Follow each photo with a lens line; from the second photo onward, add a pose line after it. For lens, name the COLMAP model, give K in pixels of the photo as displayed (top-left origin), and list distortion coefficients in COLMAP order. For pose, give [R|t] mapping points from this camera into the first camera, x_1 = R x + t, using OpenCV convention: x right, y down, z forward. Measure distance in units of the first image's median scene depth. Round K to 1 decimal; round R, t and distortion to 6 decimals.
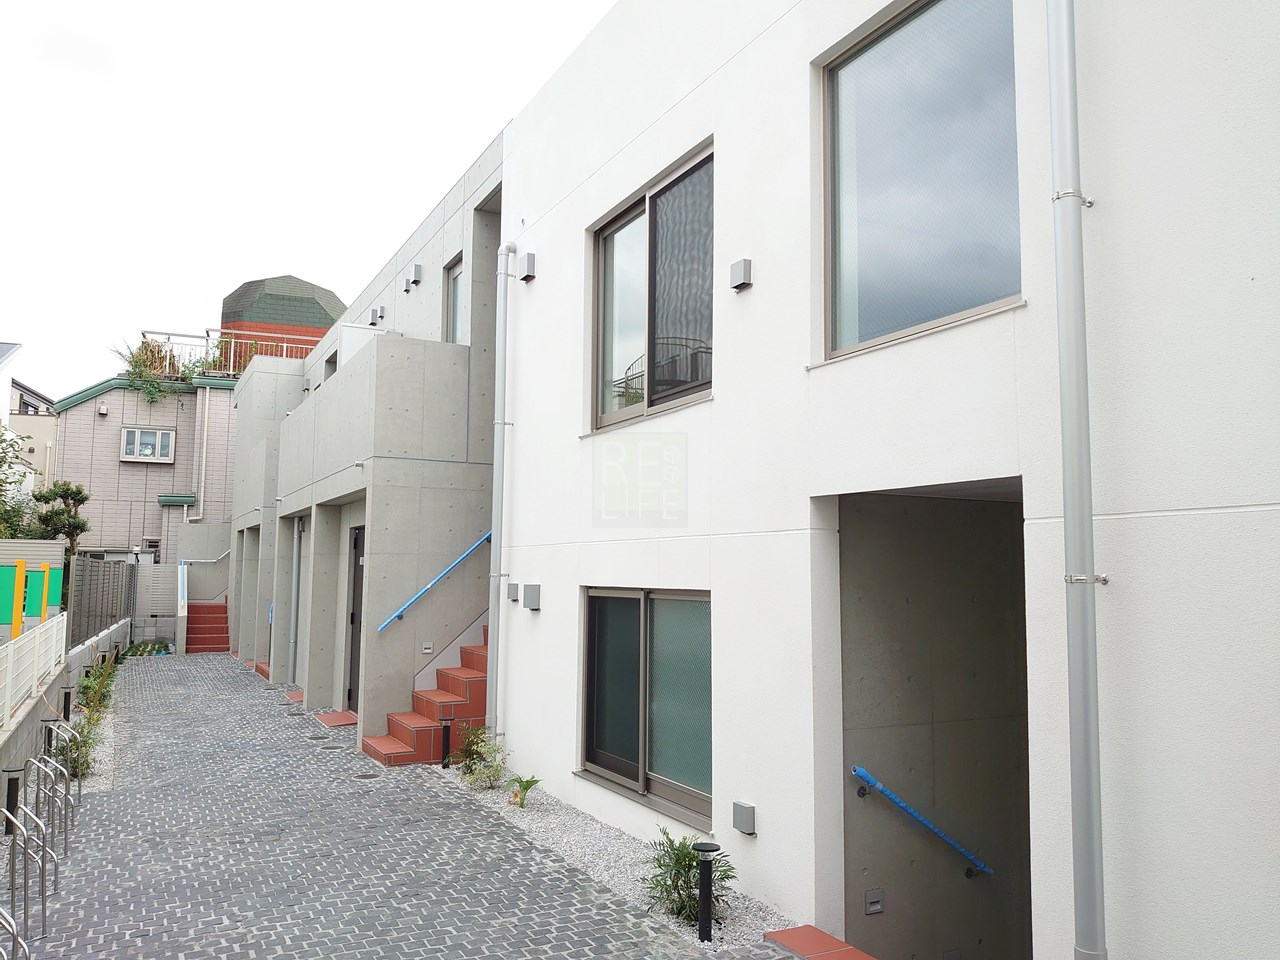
lens RADIAL K [[1001.0, 0, 640.0], [0, 1001.0, 474.0], [0, 0, 1]] dist [-0.040390, 0.034302]
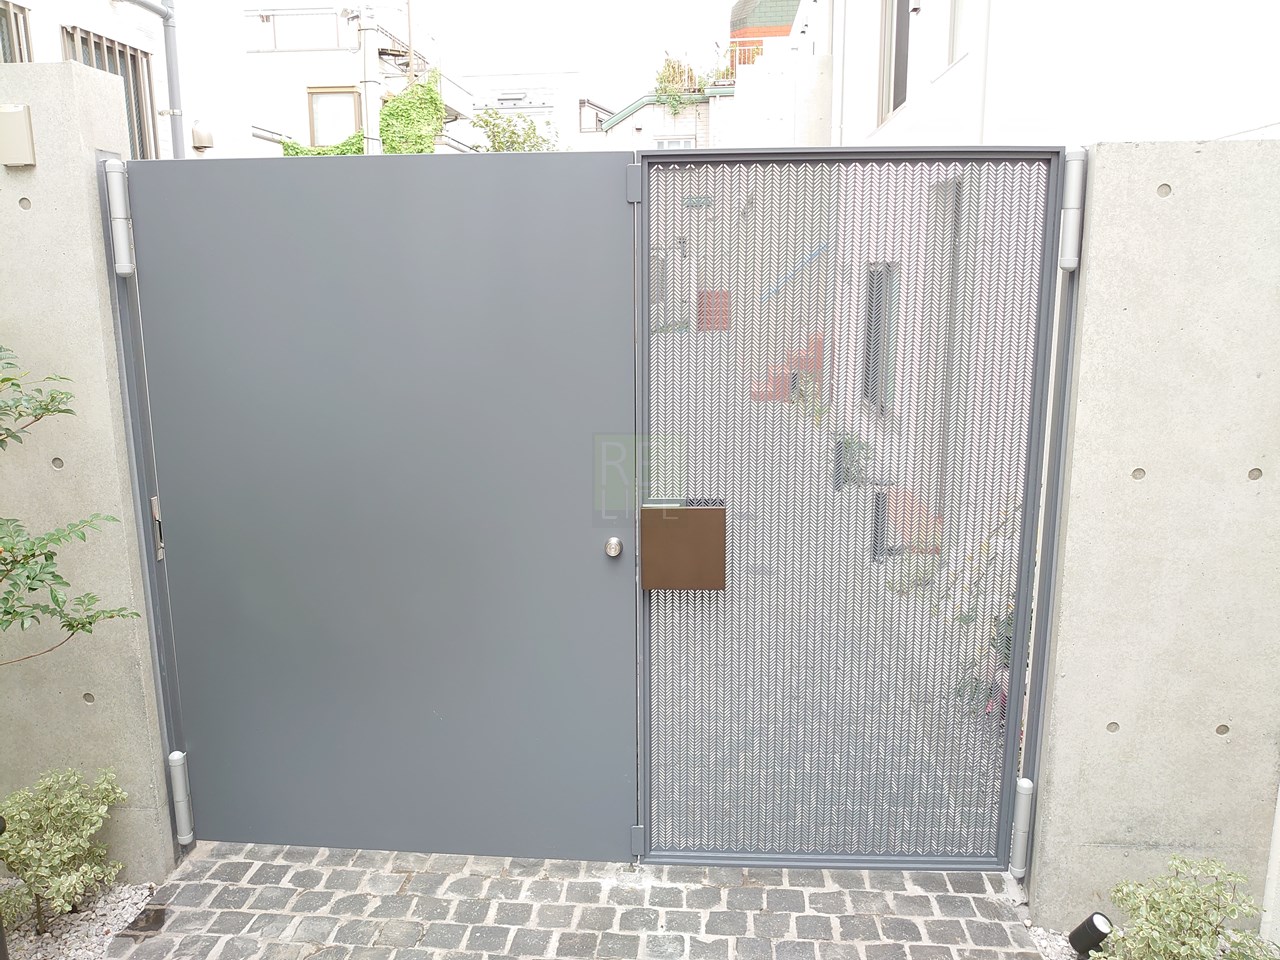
lens RADIAL K [[1001.0, 0, 645.9], [0, 1001.0, 472.0], [0, 0, 1]] dist [-0.040390, 0.034302]
pose [[0.853507, 0.094446, -0.512451, 0.134697], [0.063019, 0.957510, 0.281431, -0.003736], [0.517257, -0.272497, 0.811289, -0.076385]]
